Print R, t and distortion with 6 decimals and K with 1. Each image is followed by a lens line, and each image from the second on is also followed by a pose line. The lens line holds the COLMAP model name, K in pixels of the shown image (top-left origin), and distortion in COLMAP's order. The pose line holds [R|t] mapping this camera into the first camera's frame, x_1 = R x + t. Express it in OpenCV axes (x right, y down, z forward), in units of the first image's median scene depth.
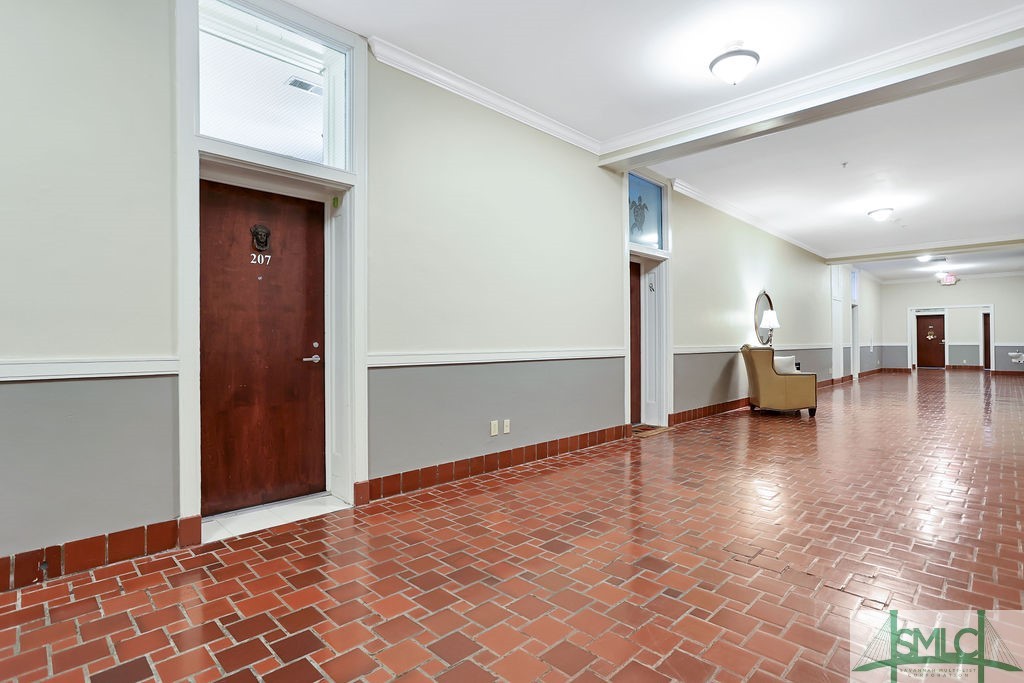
lens RADIAL K [[512.1, 0, 512.9], [0, 512.1, 339.6], [0, 0, 1]] dist [-0.058966, 0.029525]
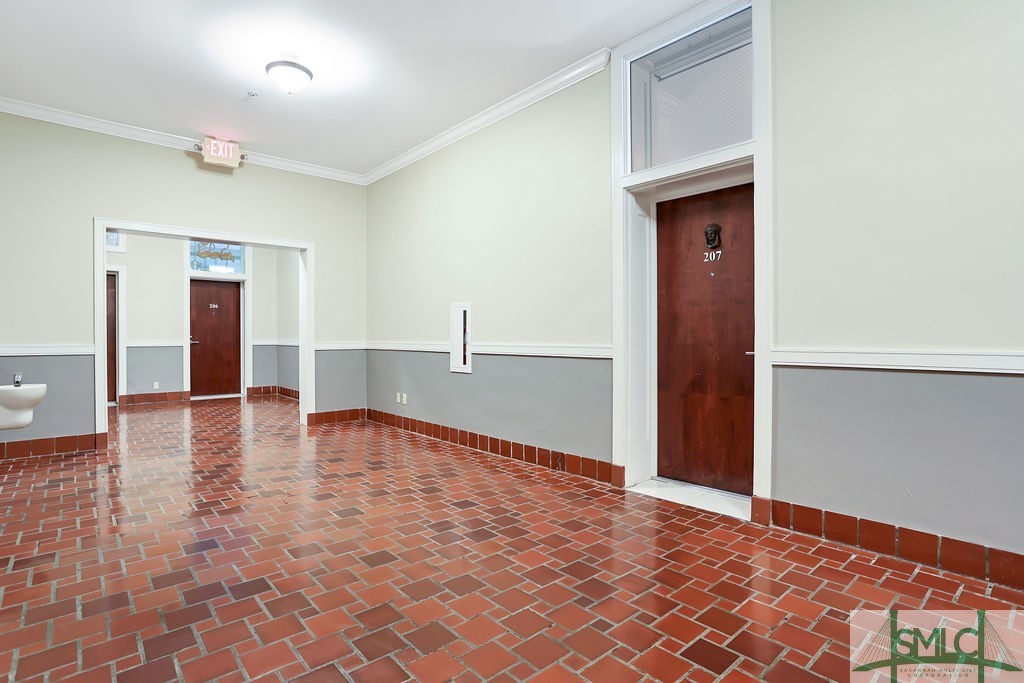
lens RADIAL K [[512.1, 0, 506.0], [0, 512.1, 338.0], [0, 0, 1]] dist [-0.058966, 0.029525]
pose [[-0.074726, 0.002665, -0.997201, 0.579567], [0.003398, 0.999991, 0.002418, 0.007631], [0.997198, -0.003208, -0.074734, 0.634347]]
